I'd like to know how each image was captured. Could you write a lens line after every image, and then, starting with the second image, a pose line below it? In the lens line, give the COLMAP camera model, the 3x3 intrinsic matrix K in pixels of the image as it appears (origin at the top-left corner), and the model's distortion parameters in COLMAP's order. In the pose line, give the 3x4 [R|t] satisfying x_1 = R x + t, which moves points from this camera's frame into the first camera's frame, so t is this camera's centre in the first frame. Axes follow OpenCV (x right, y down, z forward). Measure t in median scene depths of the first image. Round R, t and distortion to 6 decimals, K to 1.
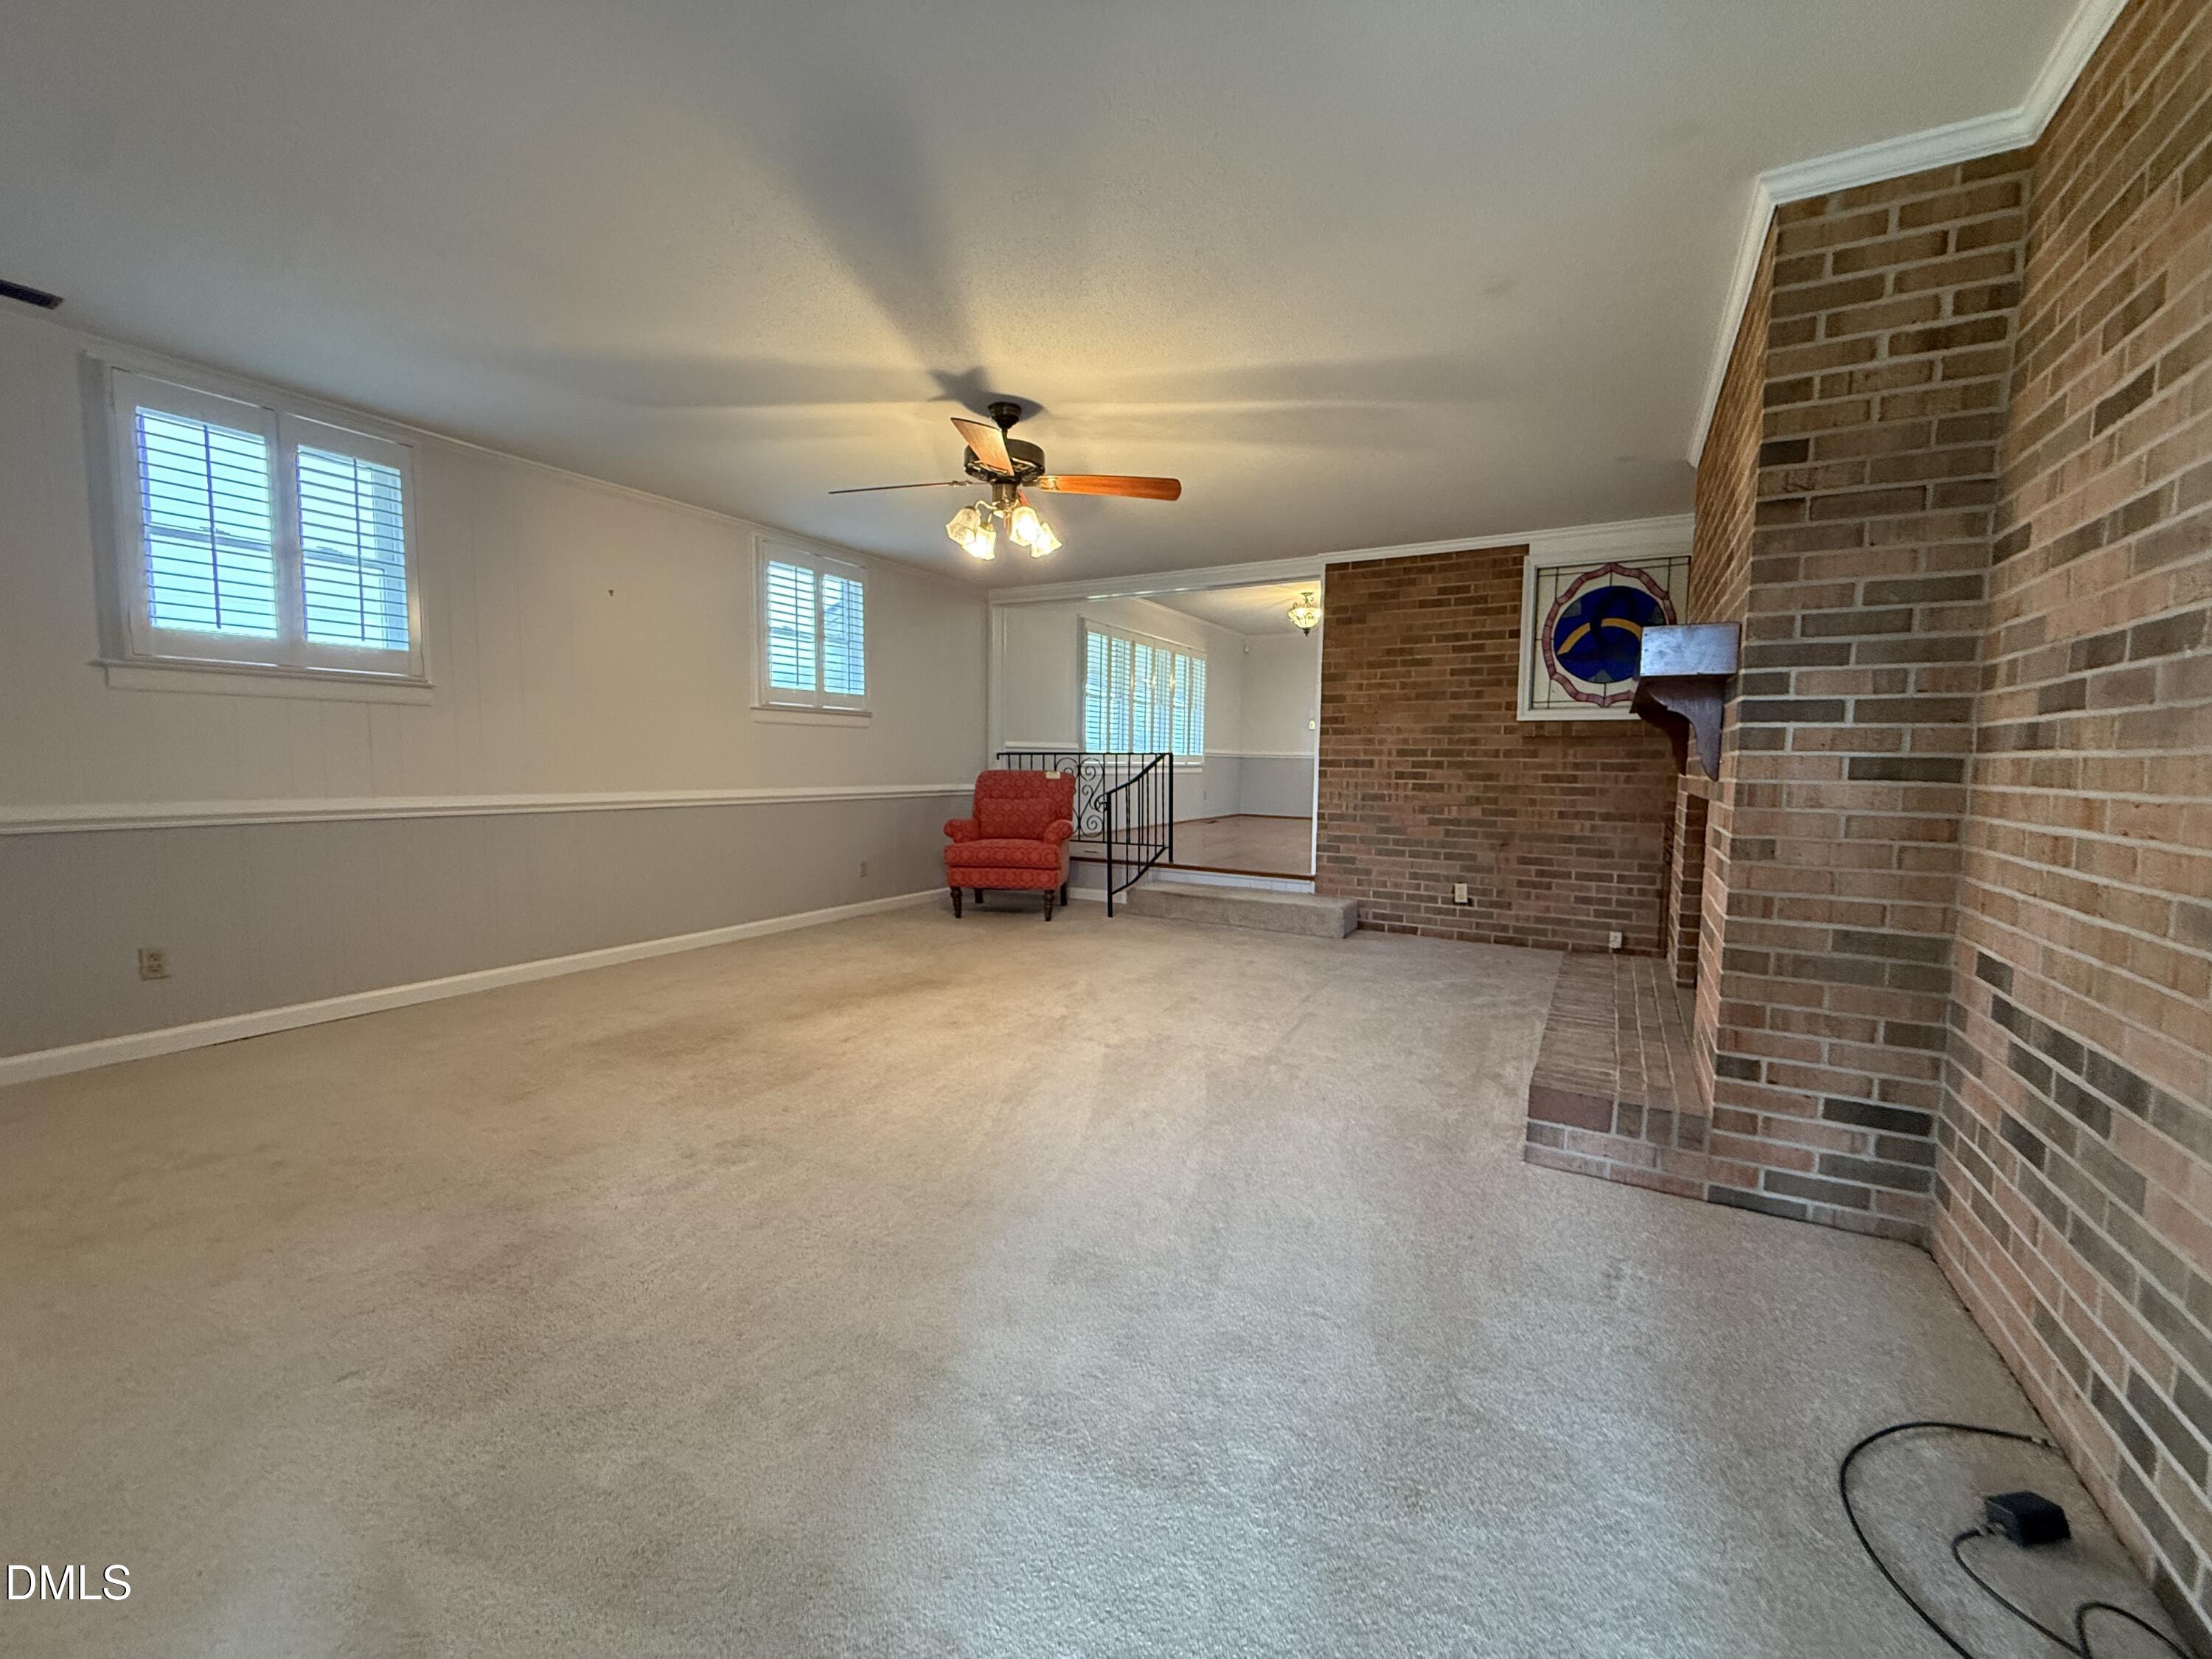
lens RADIAL K [[882.2, 0, 1095.7], [0, 882.2, 829.0], [0, 0, 1]] dist [-0.000195, -0.000203]
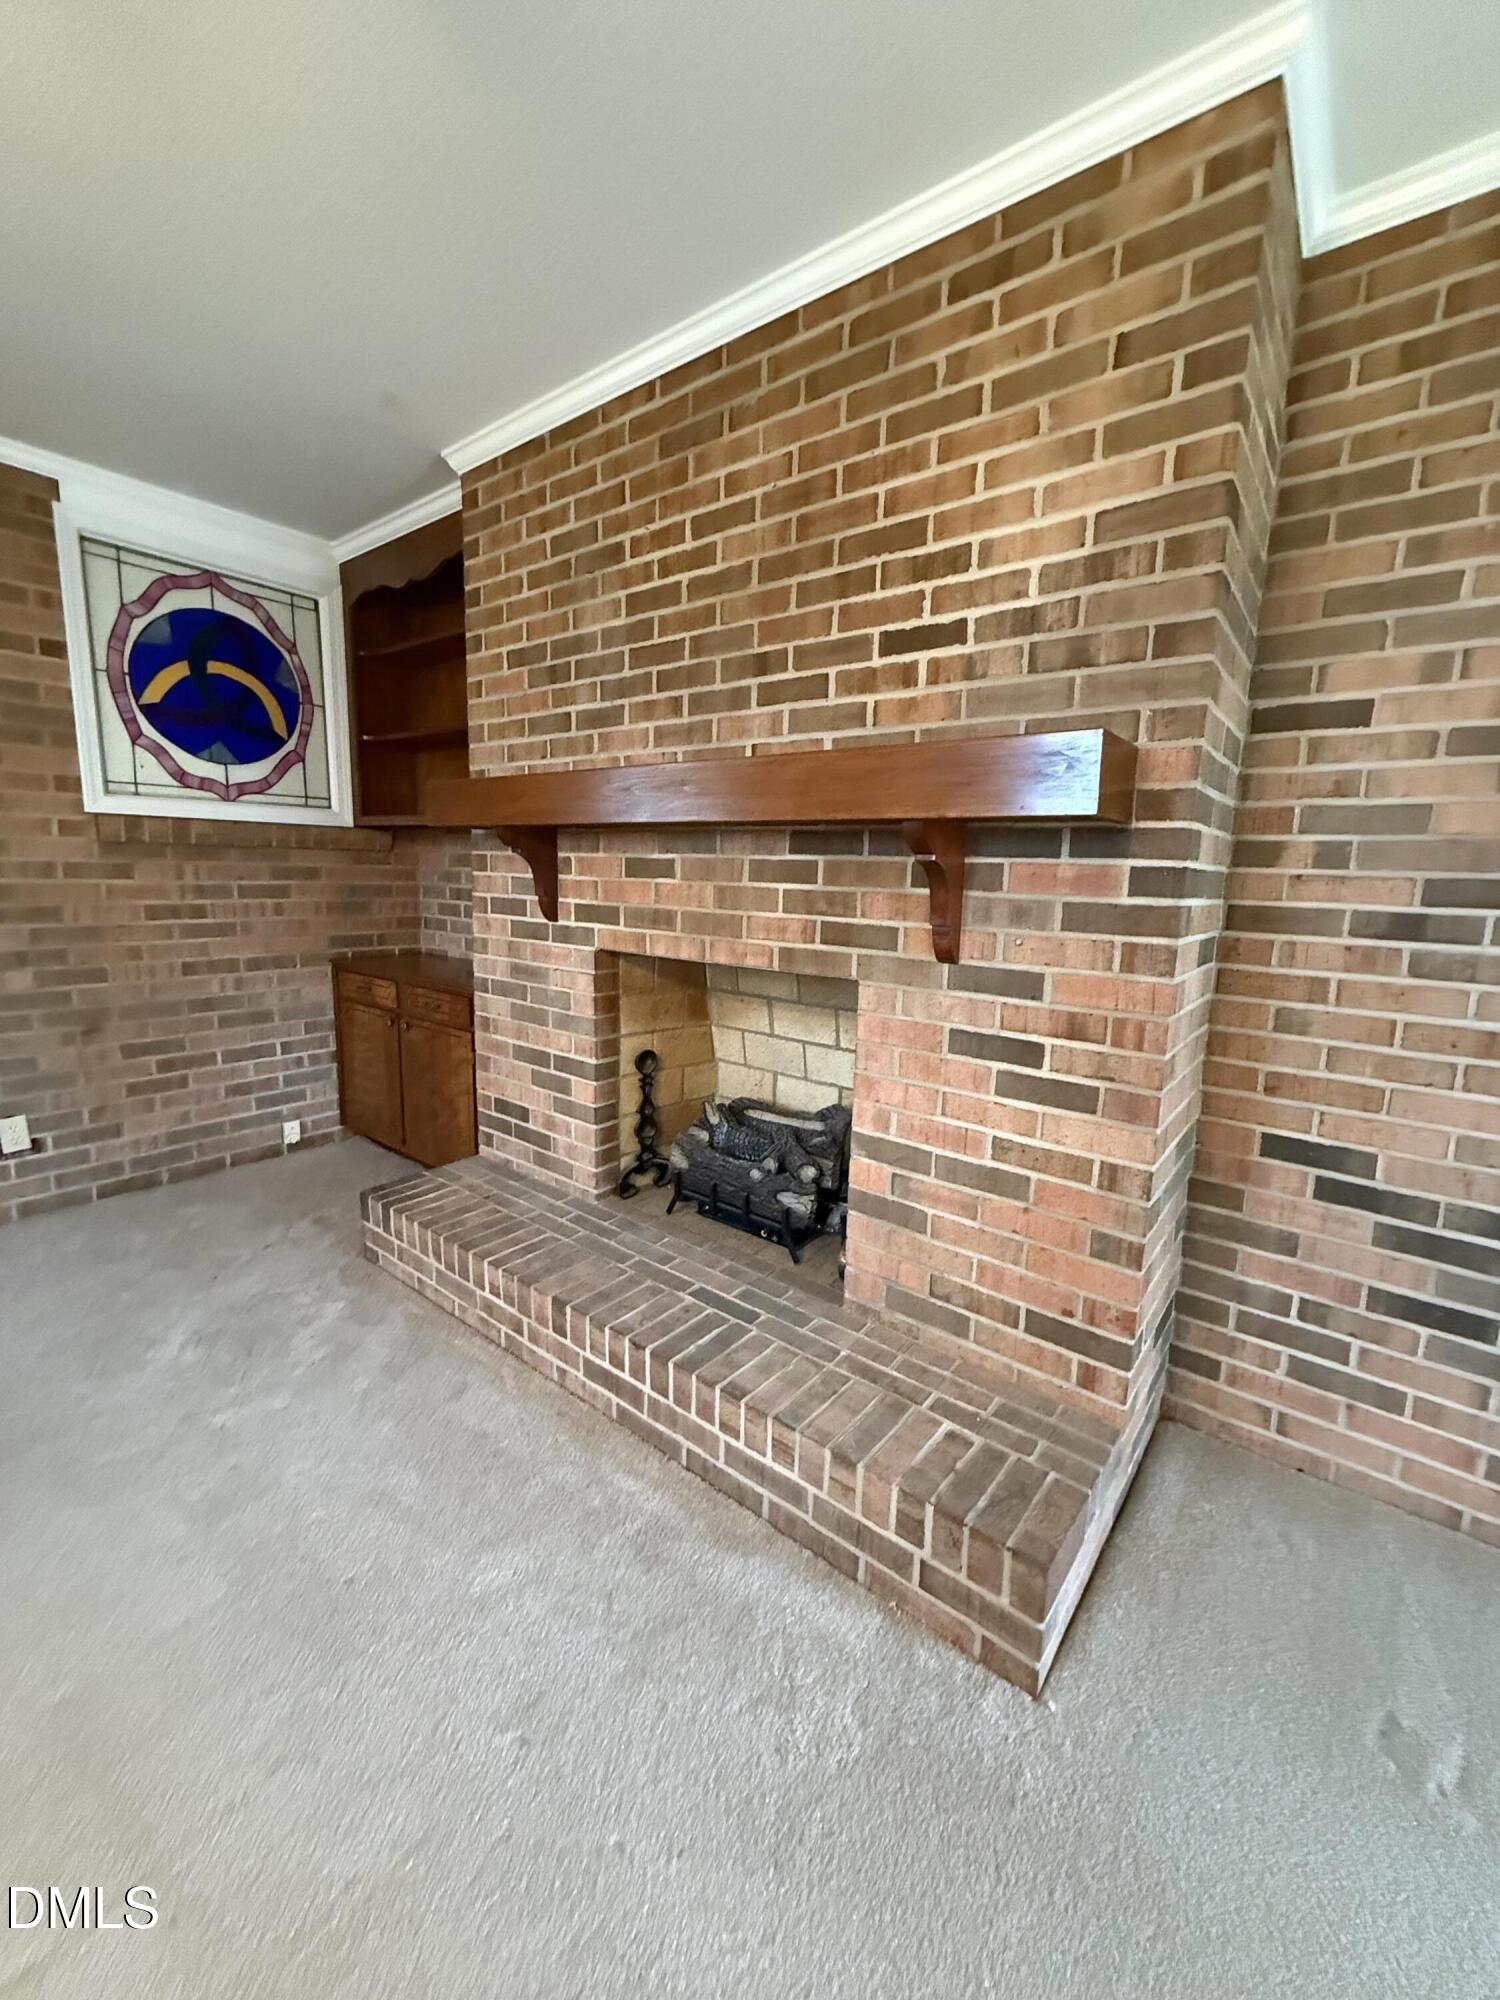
lens RADIAL K [[797.6, 0, 758.5], [0, 797.6, 994.1], [0, 0, 1]] dist [-0.000195, -0.000203]
pose [[0.142670, -0.161298, 0.976539, 0.024372], [0.052182, 0.986485, 0.155318, -0.065751], [-0.988394, 0.028799, 0.149159, 0.511360]]
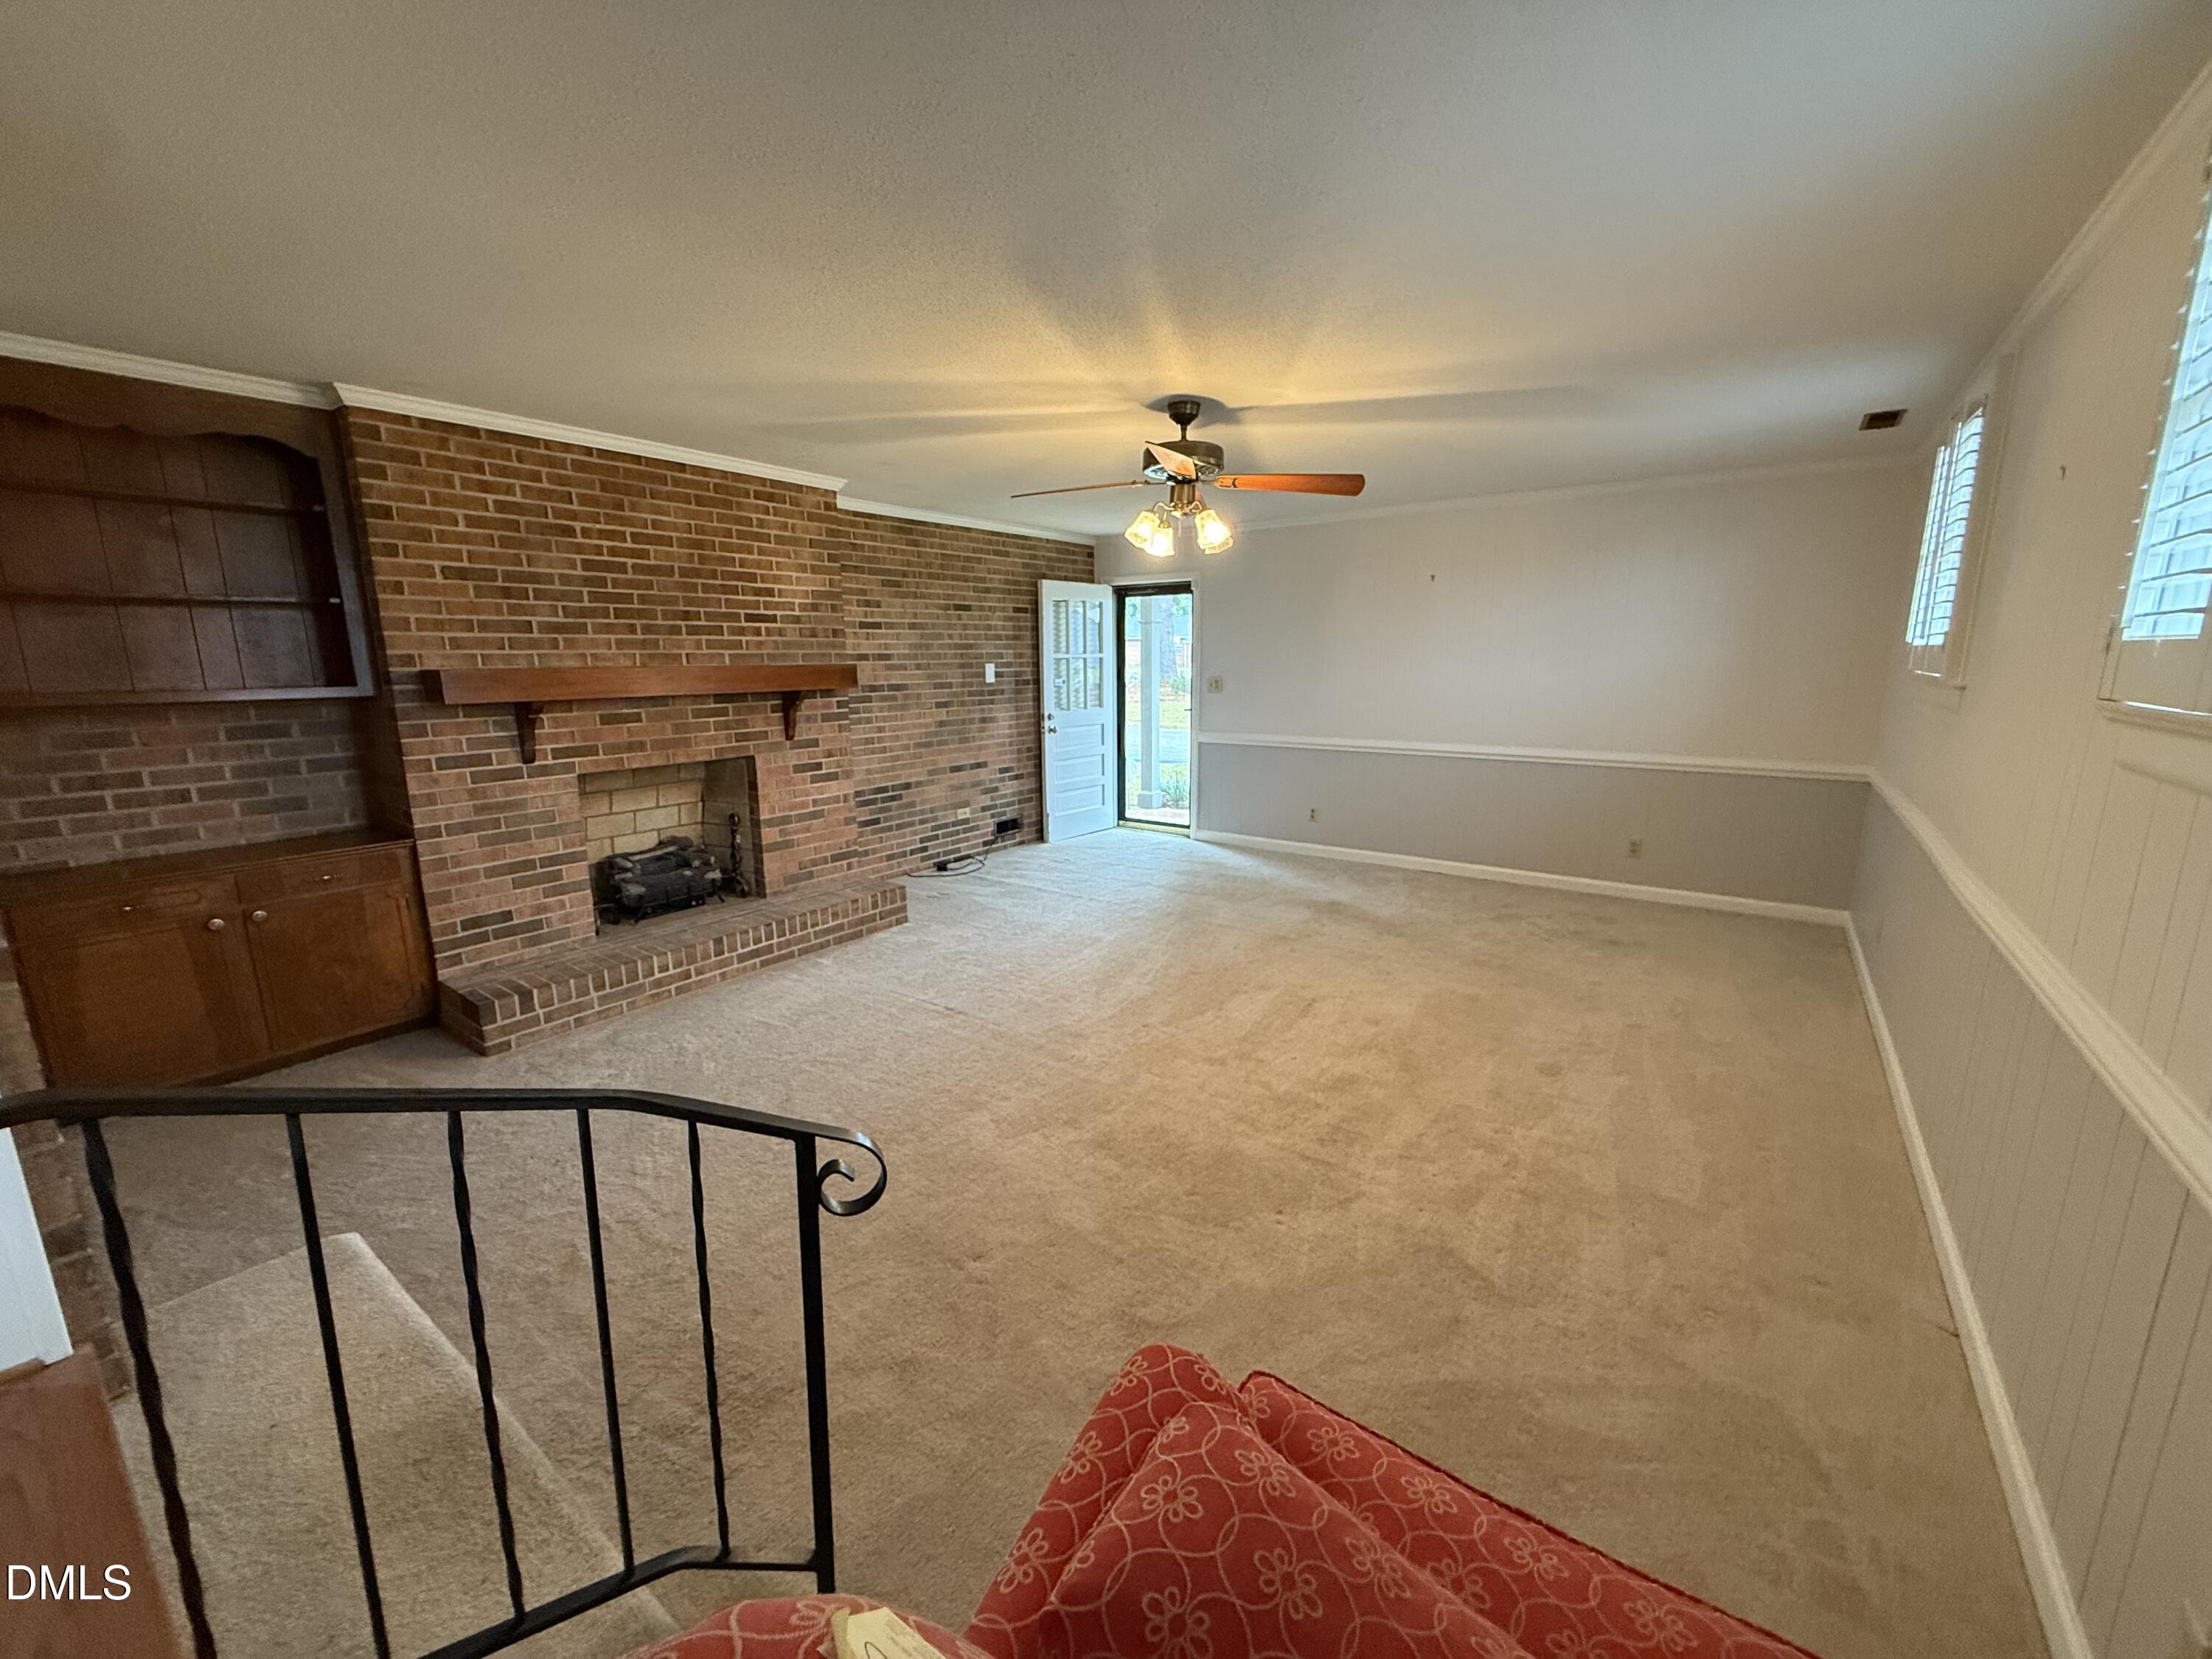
lens RADIAL K [[882.2, 0, 1098.0], [0, 882.2, 828.1], [0, 0, 1]] dist [-0.000195, -0.000203]
pose [[-0.994001, -0.023761, 0.106759, -0.079501], [0.006053, 0.962670, 0.270611, -0.184914], [-0.109204, 0.269634, -0.956751, 1.358074]]
